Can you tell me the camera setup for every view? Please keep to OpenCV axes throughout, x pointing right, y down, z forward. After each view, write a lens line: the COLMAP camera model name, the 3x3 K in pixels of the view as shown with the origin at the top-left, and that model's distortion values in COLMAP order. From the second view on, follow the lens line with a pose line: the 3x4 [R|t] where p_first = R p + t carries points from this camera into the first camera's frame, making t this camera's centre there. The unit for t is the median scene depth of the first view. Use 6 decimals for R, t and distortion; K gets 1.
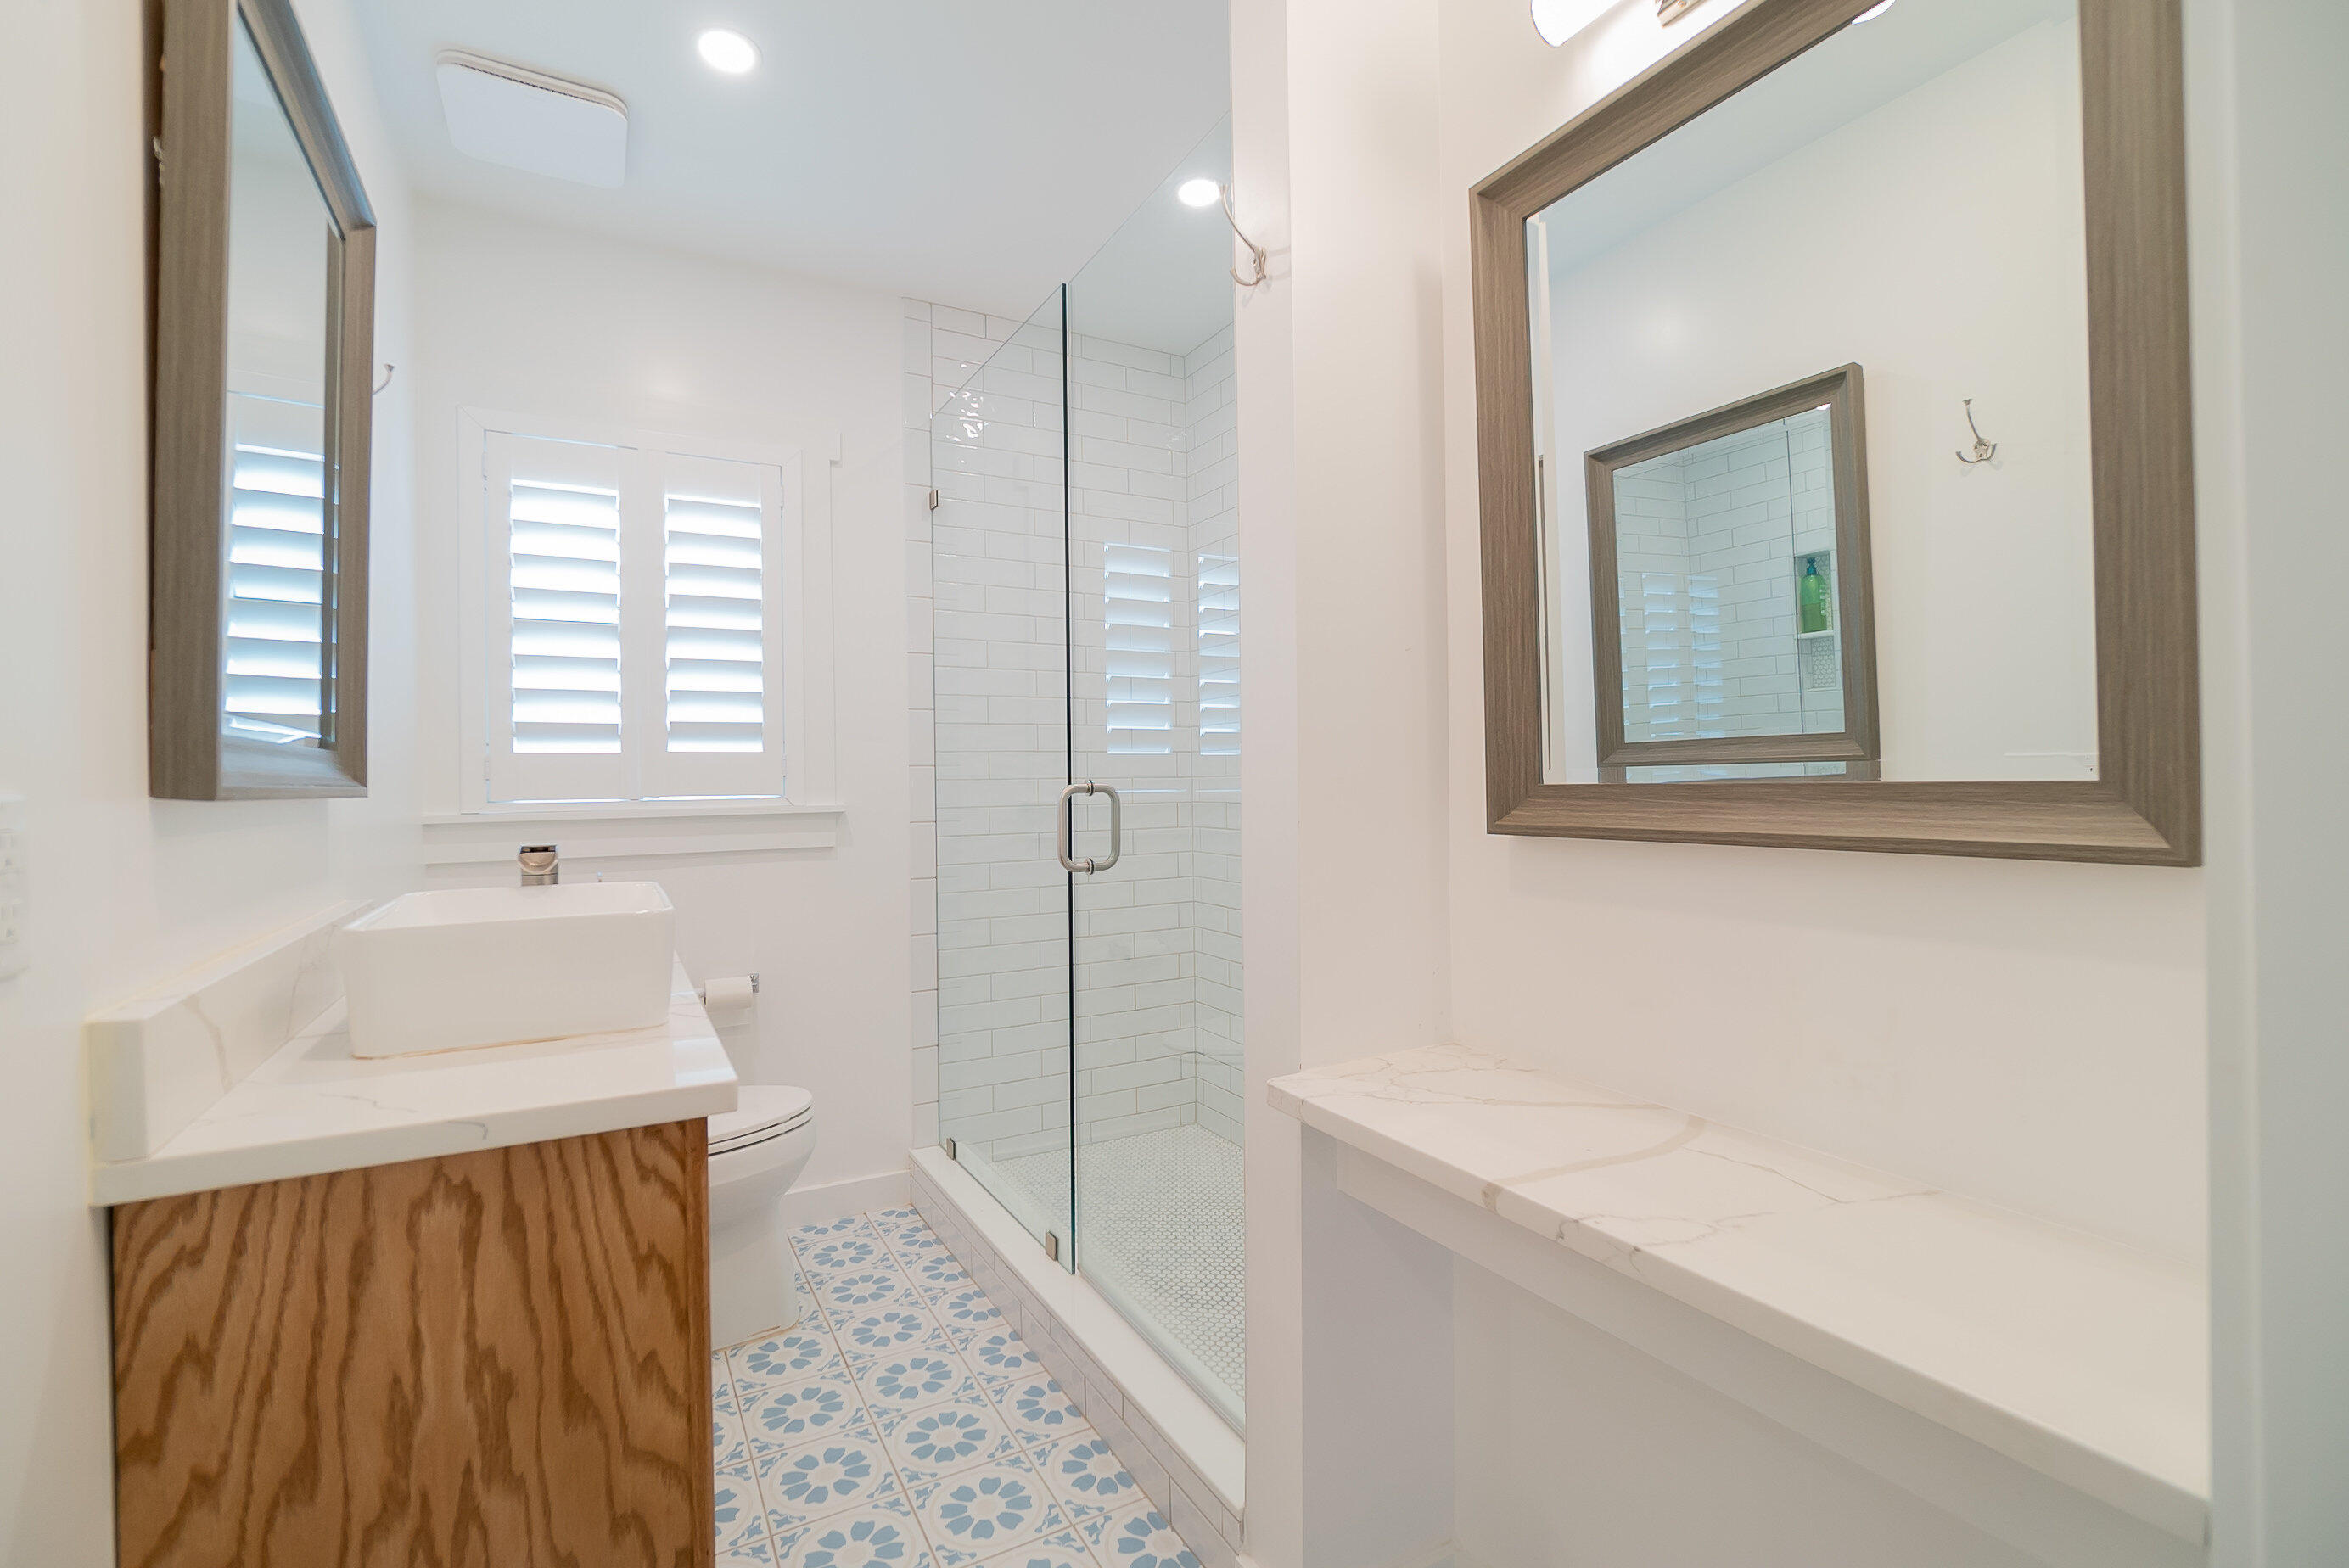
lens RADIAL K [[1112.4, 0, 1167.3], [0, 1112.4, 764.5], [0, 0, 1]] dist [-0.004080, 0.000585]
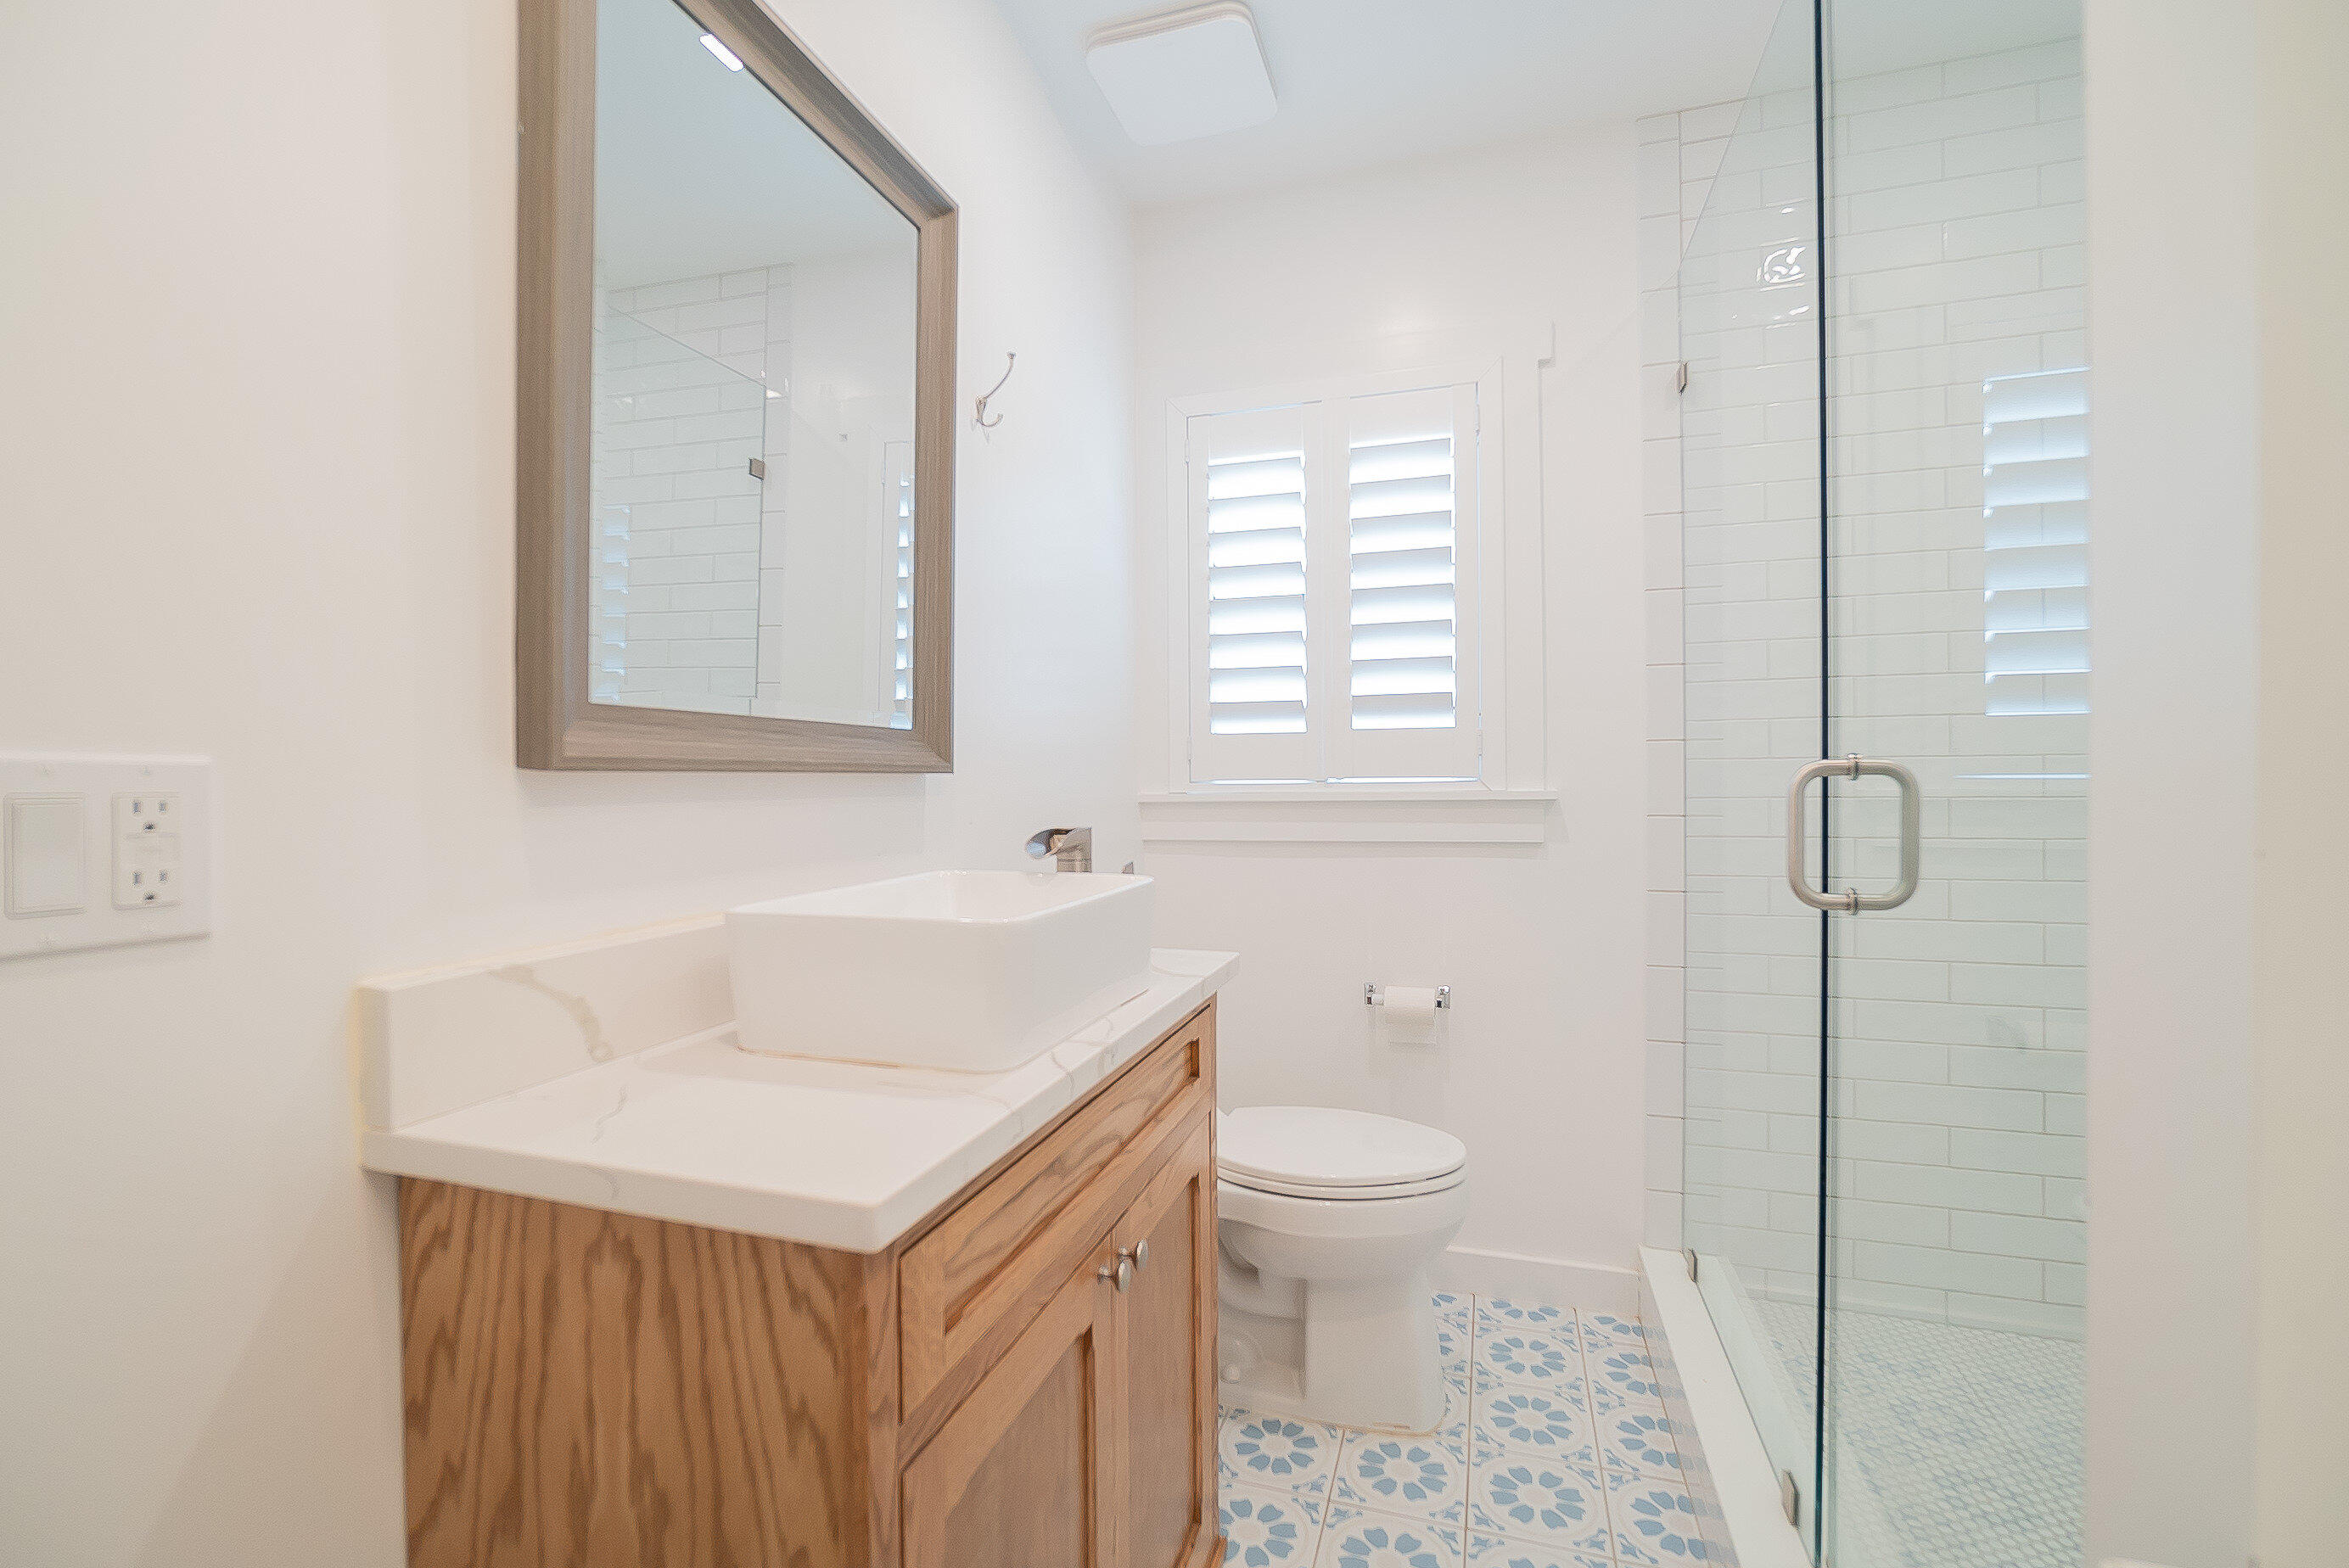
lens RADIAL K [[1041.4, 0, 1159.5], [0, 1041.4, 777.1], [0, 0, 1]] dist [-0.016223, 0.001382]
pose [[0.672043, 0.008153, -0.740467, 0.088243], [0.009178, 0.999771, 0.019338, 0.012304], [0.740455, -0.019792, 0.671814, 0.372406]]
